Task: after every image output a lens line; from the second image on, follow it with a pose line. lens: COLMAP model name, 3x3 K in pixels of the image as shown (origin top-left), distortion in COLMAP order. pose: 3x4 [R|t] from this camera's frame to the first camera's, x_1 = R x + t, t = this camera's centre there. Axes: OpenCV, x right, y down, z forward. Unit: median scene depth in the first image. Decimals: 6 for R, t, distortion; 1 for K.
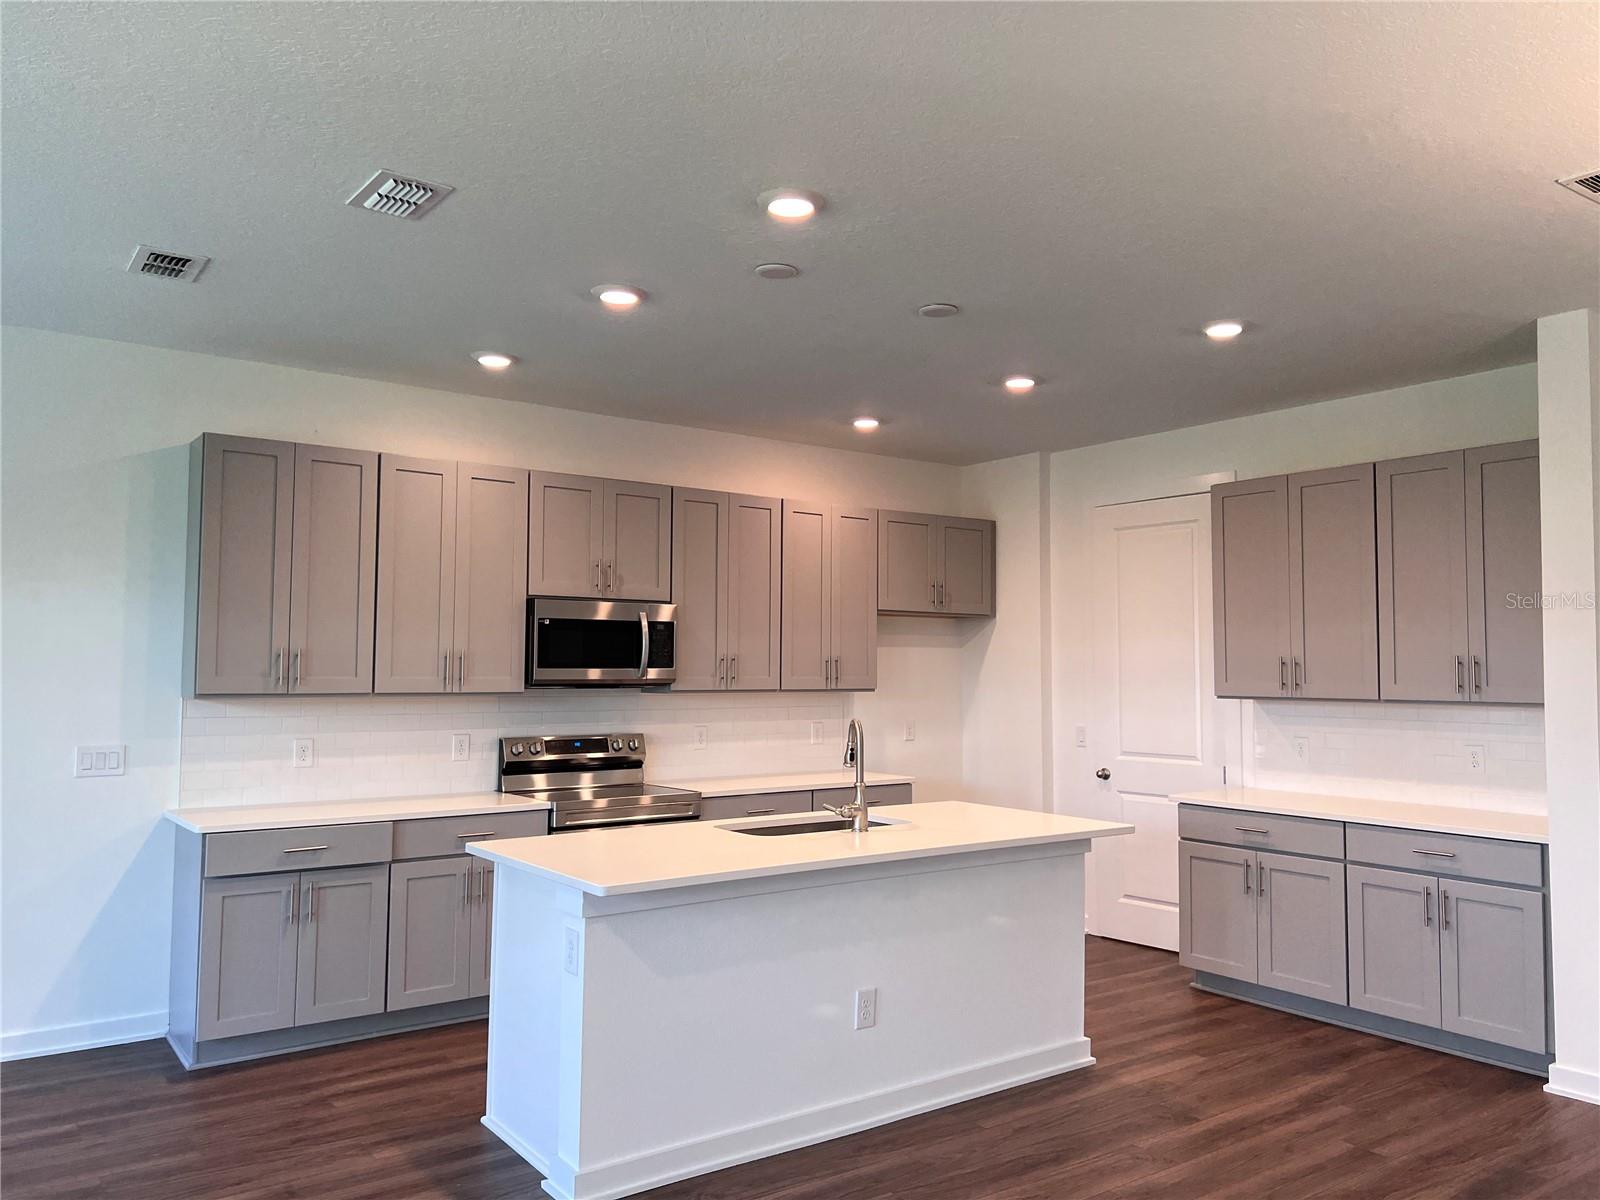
lens RADIAL K [[1256.7, 0, 803.5], [0, 1256.7, 596.9], [0, 0, 1]] dist [0.121254, -0.081821]
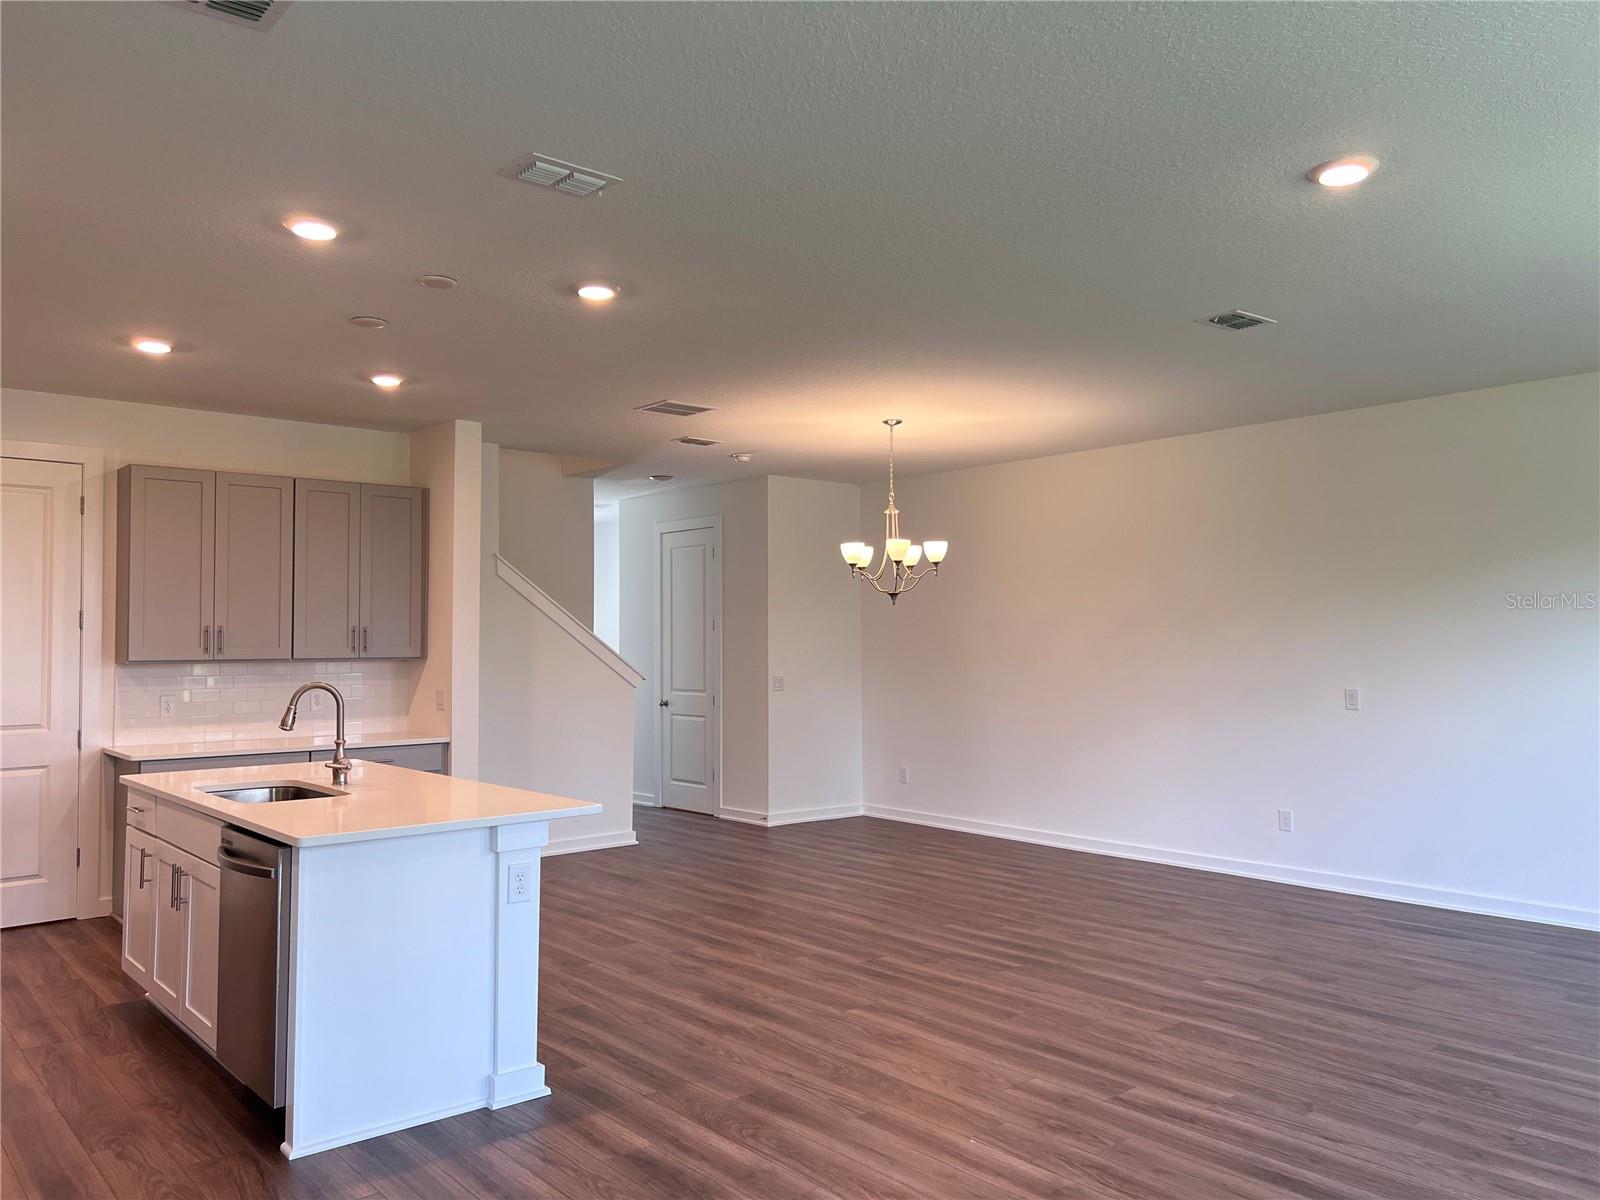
lens RADIAL K [[1256.7, 0, 833.1], [0, 1256.7, 592.0], [0, 0, 1]] dist [0.121254, -0.081821]
pose [[-0.071549, 0.023968, 0.997149, -0.855179], [-0.063764, 0.997556, -0.028553, 0.012825], [-0.995397, -0.065625, -0.069846, 0.517071]]
